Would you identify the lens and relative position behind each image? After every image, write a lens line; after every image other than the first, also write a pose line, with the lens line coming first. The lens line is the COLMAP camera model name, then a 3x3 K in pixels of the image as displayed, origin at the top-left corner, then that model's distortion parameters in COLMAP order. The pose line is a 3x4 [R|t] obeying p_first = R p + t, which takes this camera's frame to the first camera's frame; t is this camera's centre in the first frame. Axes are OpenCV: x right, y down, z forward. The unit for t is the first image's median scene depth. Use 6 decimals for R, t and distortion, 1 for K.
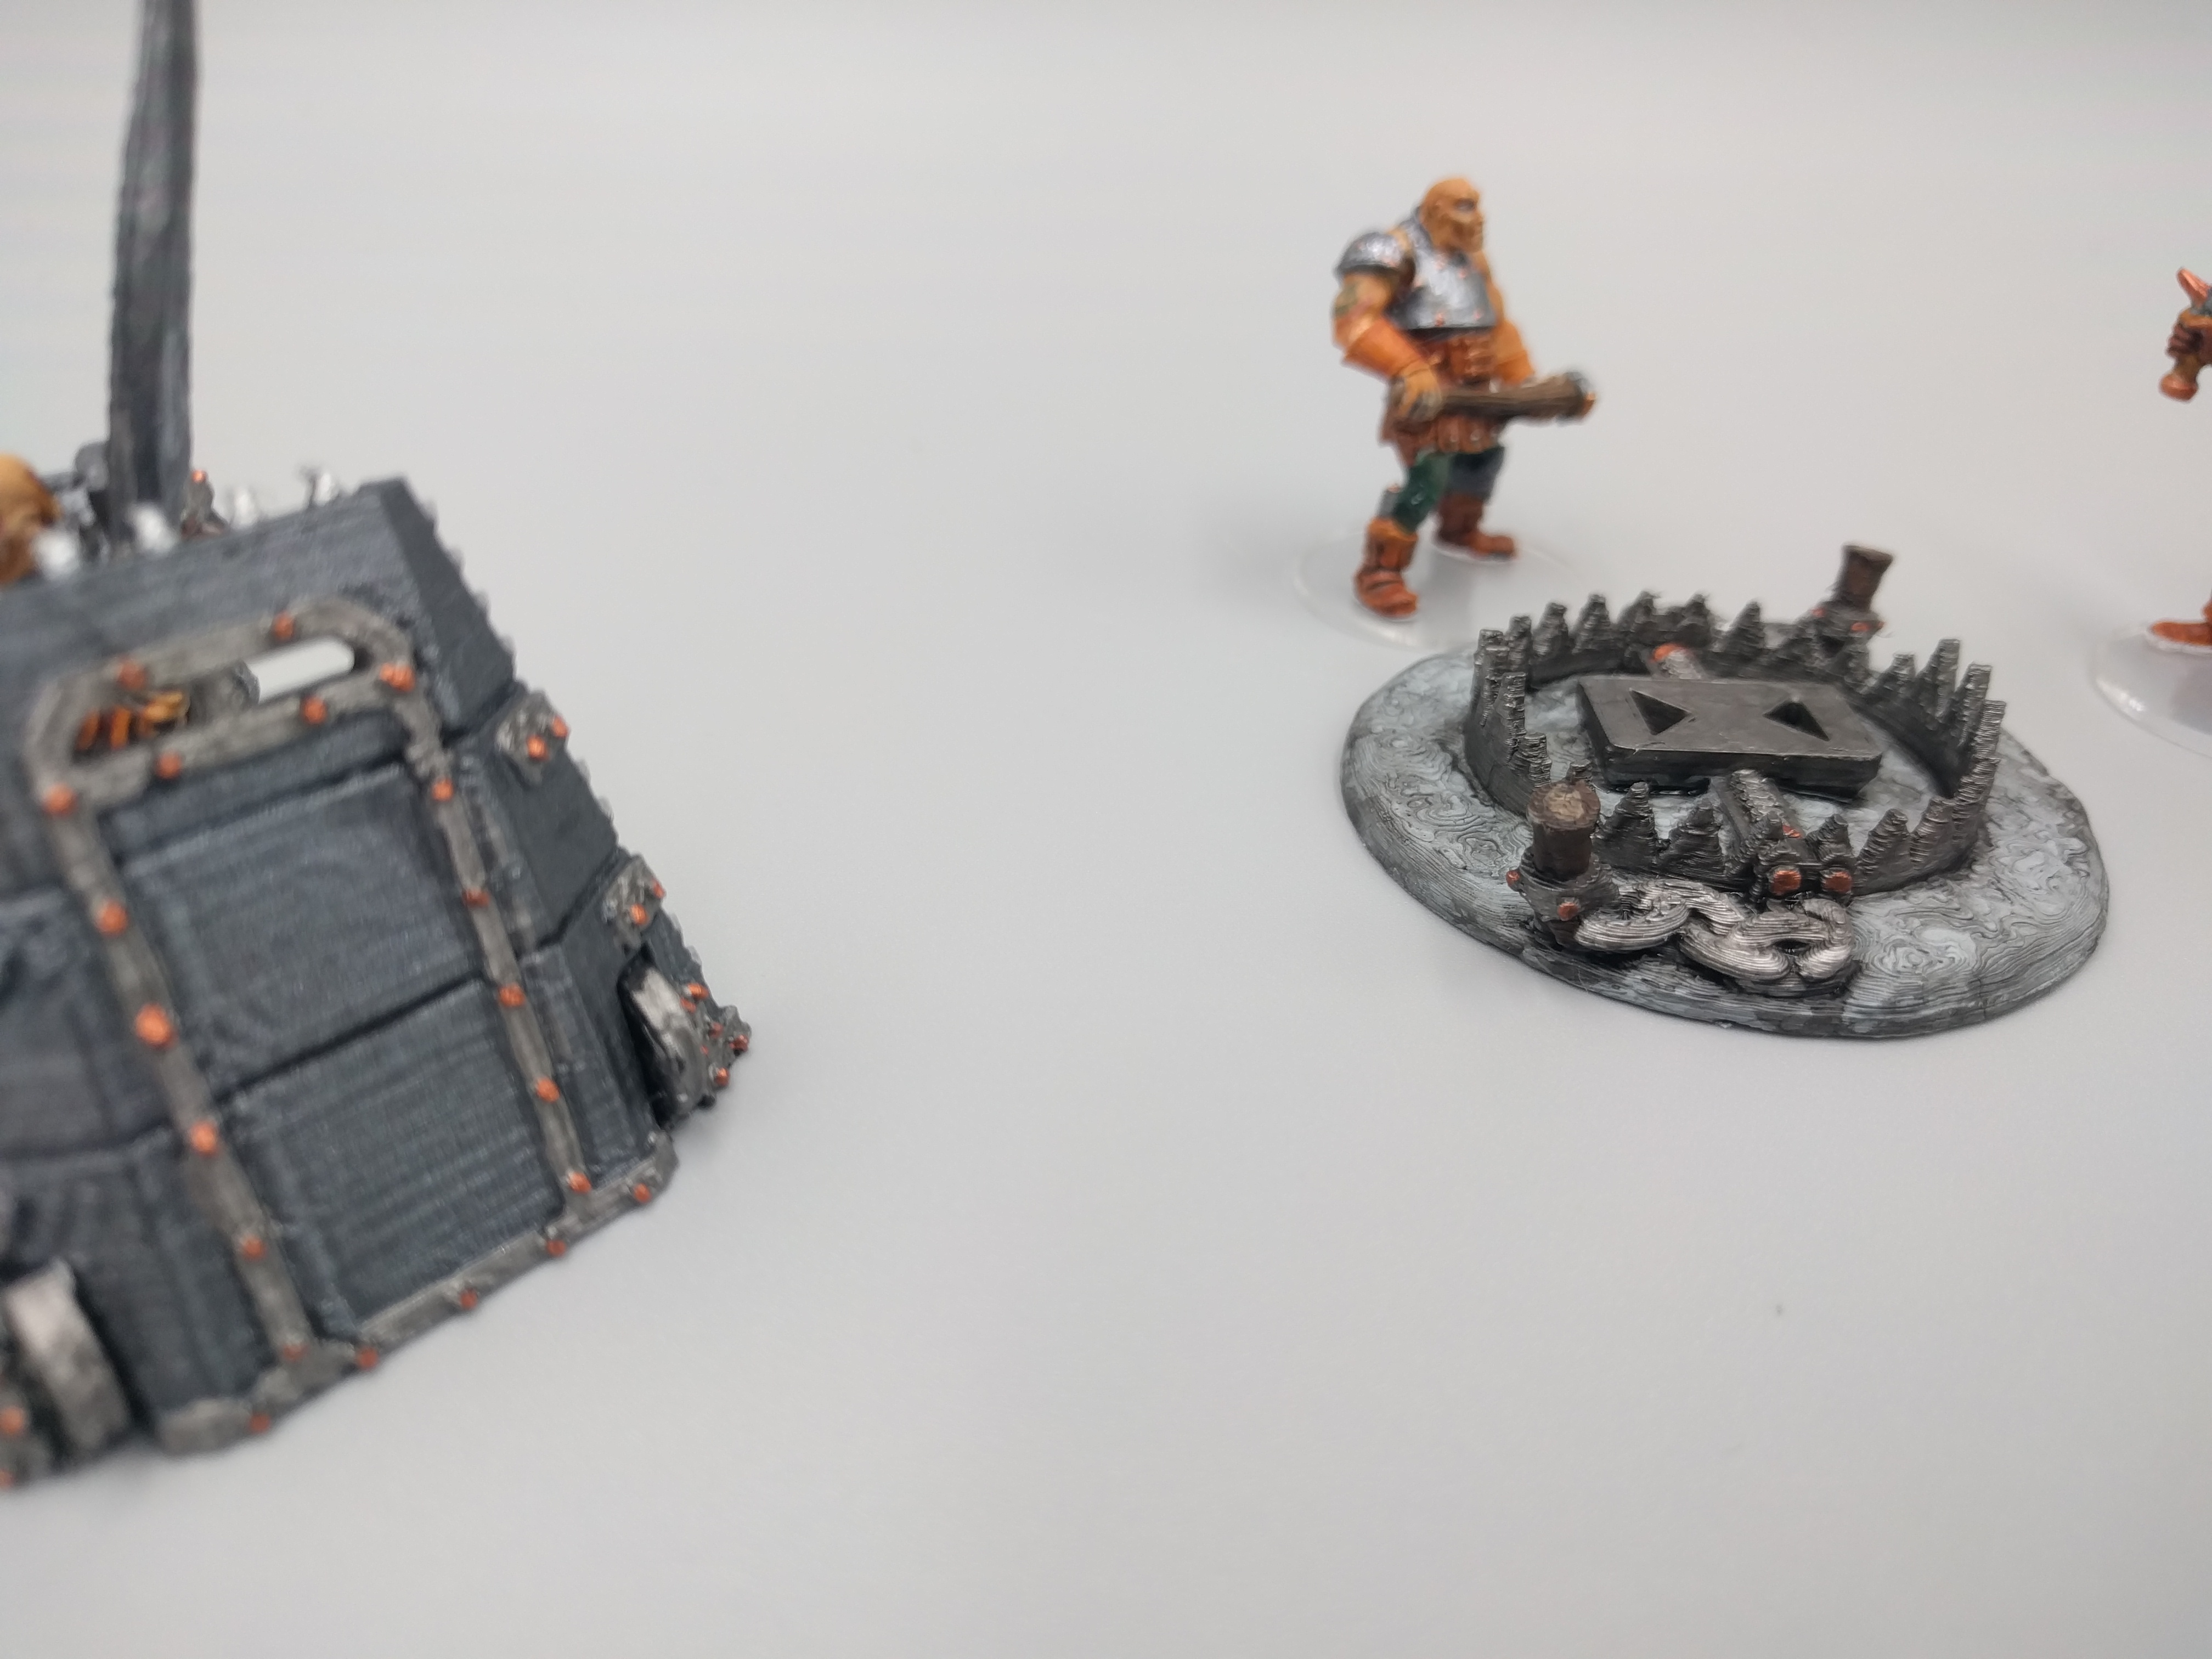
lens RADIAL K [[1704.7, 0, 1106.0], [0, 1704.7, 829.5], [0, 0, 1]] dist [-0.025332, -0.001404]
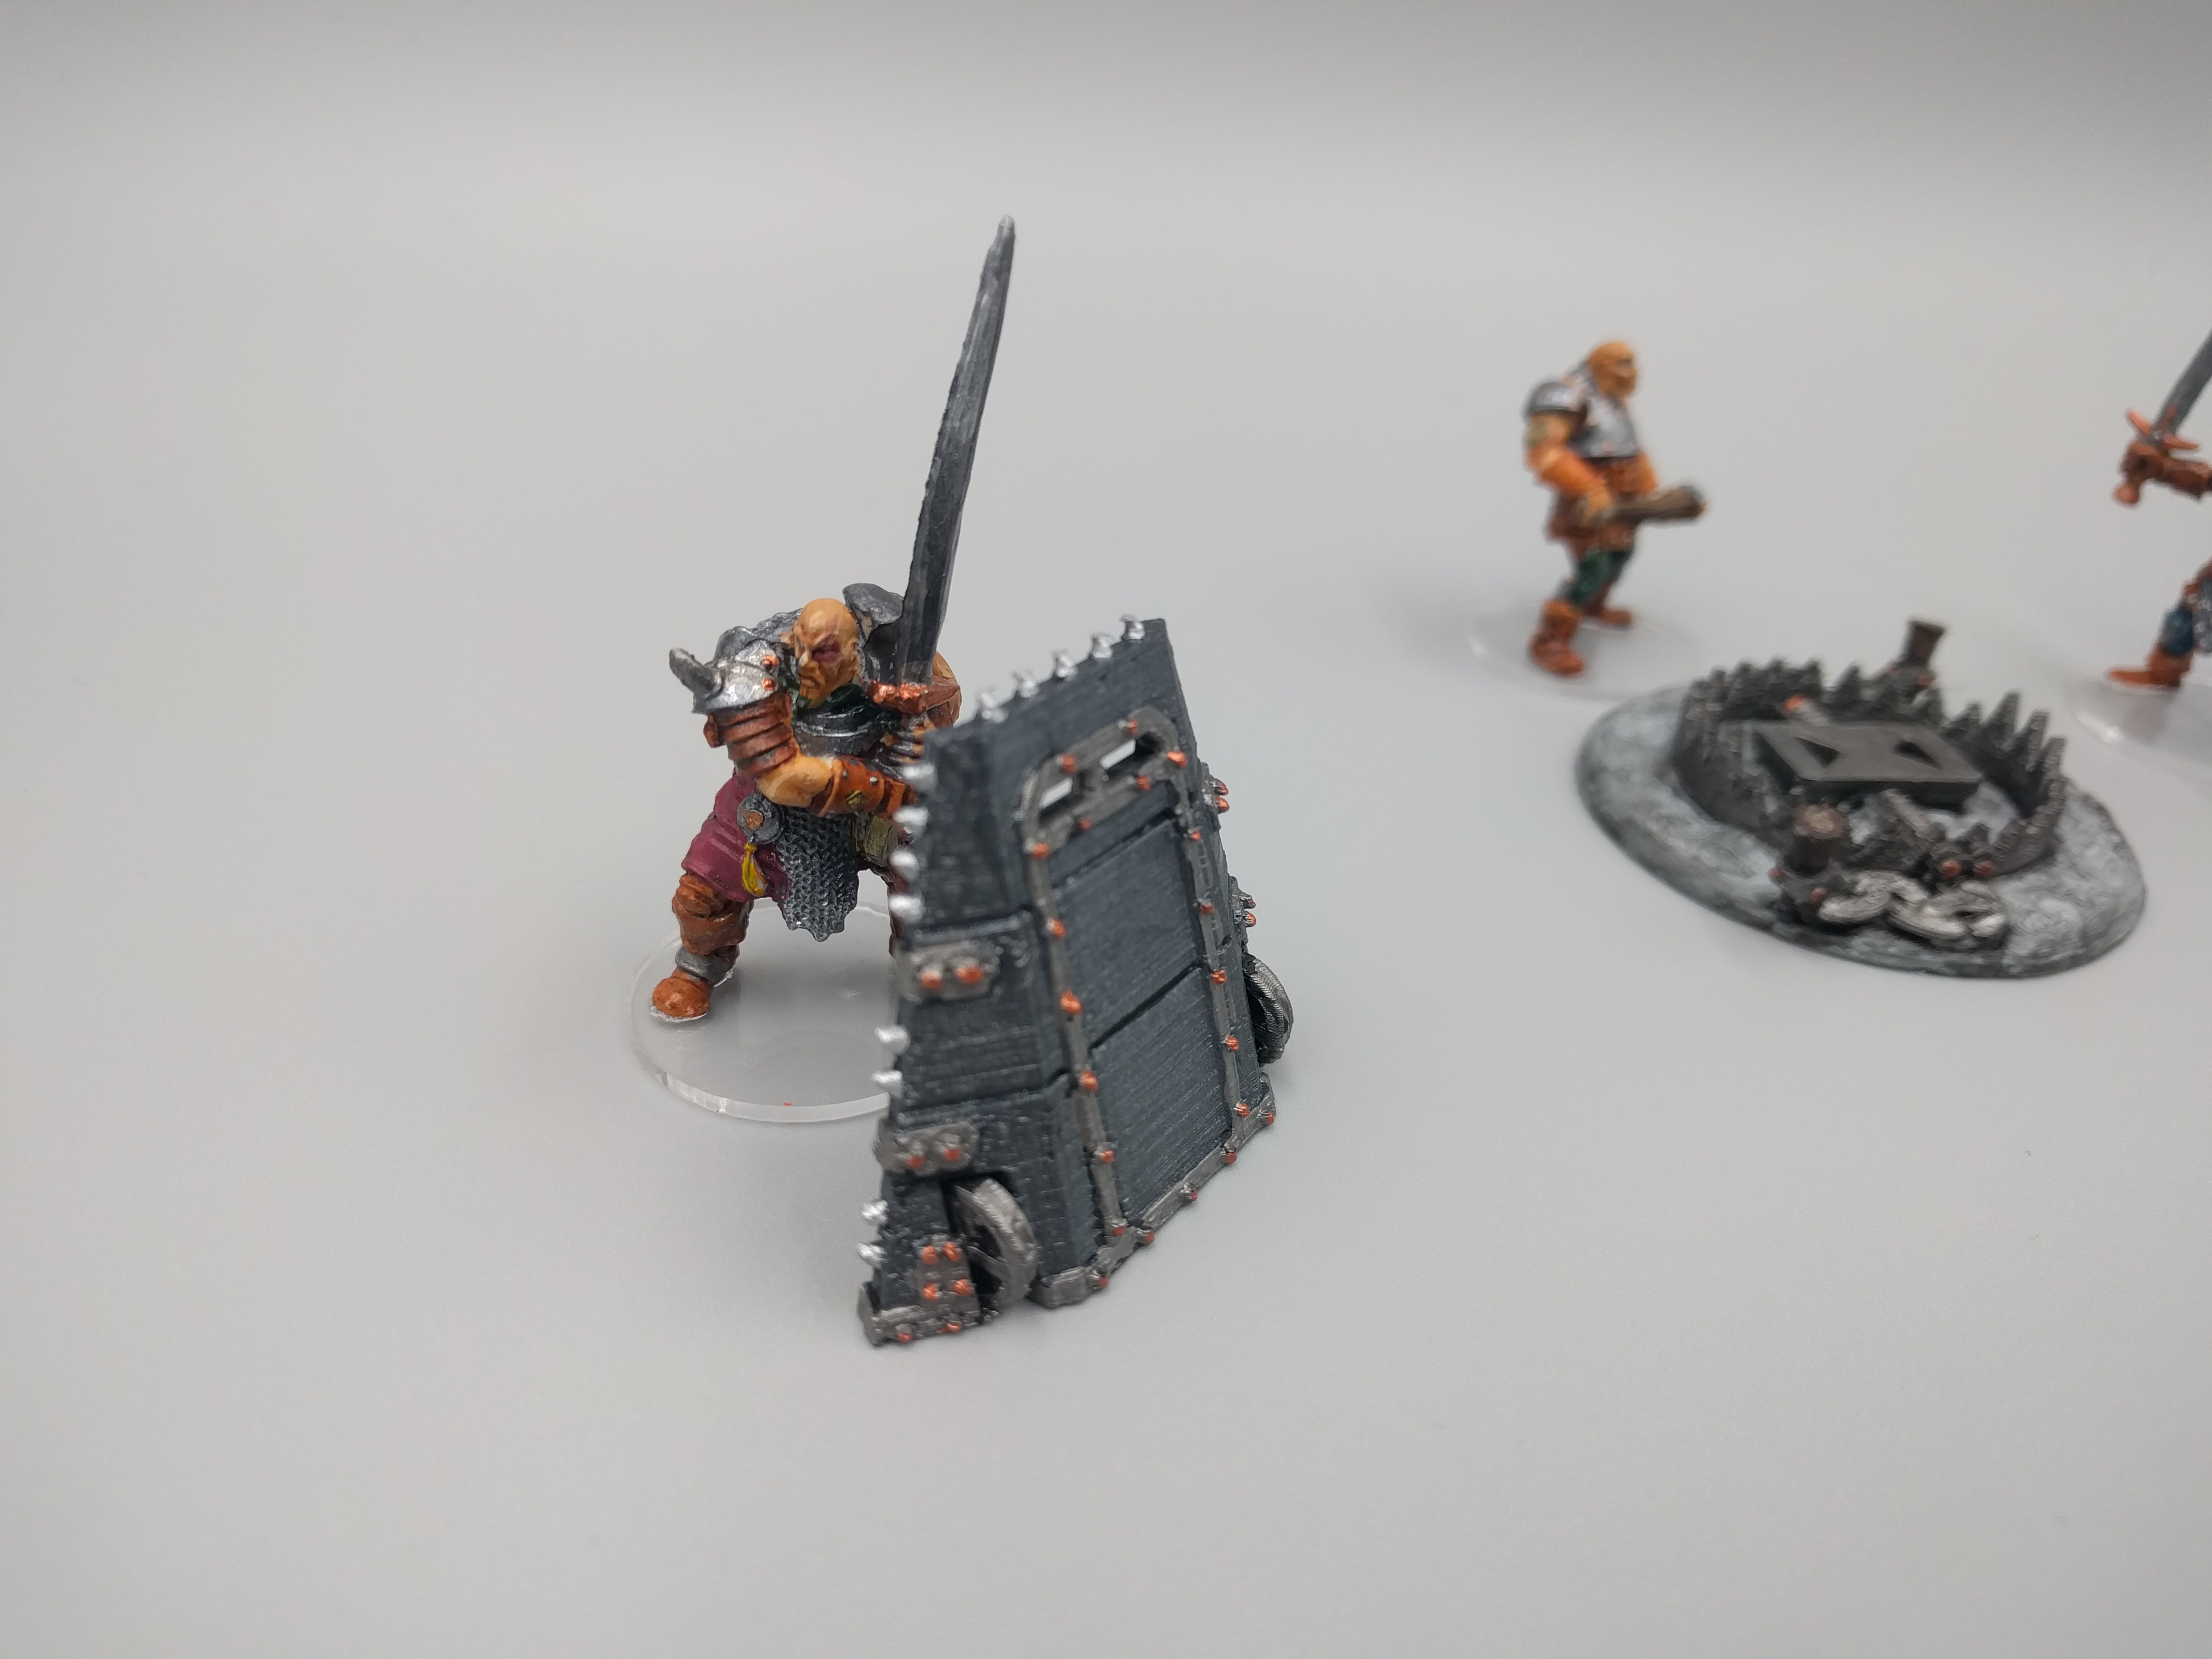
lens RADIAL K [[1706.9, 0, 1106.0], [0, 1706.9, 829.5], [0, 0, 1]] dist [-0.010054, 0.038308]
pose [[0.989144, -0.029107, 0.144036, -0.494205], [0.030507, 0.999506, -0.007523, -0.014104], [-0.143746, 0.011835, 0.989544, -0.306981]]
